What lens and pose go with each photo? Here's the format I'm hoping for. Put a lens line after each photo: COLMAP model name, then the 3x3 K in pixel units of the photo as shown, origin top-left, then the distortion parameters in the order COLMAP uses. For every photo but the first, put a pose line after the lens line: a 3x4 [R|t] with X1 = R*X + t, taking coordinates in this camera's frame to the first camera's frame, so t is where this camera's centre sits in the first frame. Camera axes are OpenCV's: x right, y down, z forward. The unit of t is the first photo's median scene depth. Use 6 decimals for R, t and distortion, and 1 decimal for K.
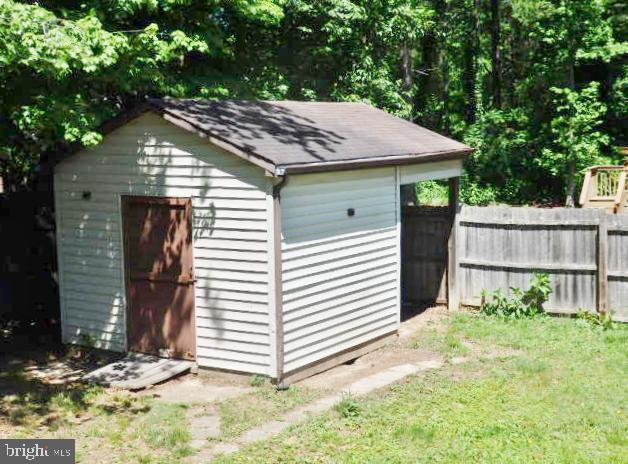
lens RADIAL K [[923.6, 0, 314.0], [0, 923.6, 232.0], [0, 0, 1]] dist [0.020319, 0.074105]
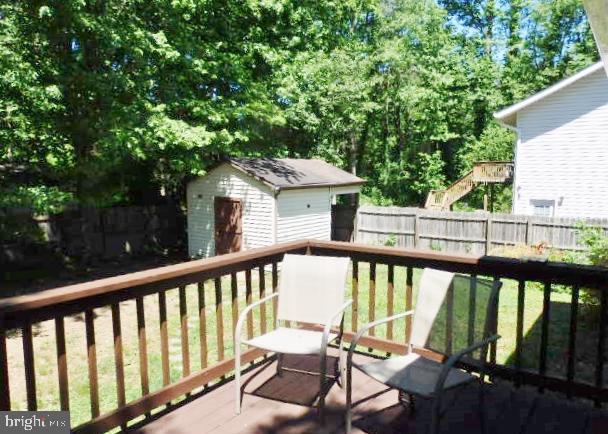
lens RADIAL K [[472.2, 0, 304.0], [0, 472.2, 217.0], [0, 0, 1]] dist [0.000031, -0.000157]
pose [[0.998802, 0.026460, -0.041152, 0.071053], [-0.026750, 0.999621, -0.006513, 0.013809], [0.040964, 0.007606, 0.999132, -0.200881]]
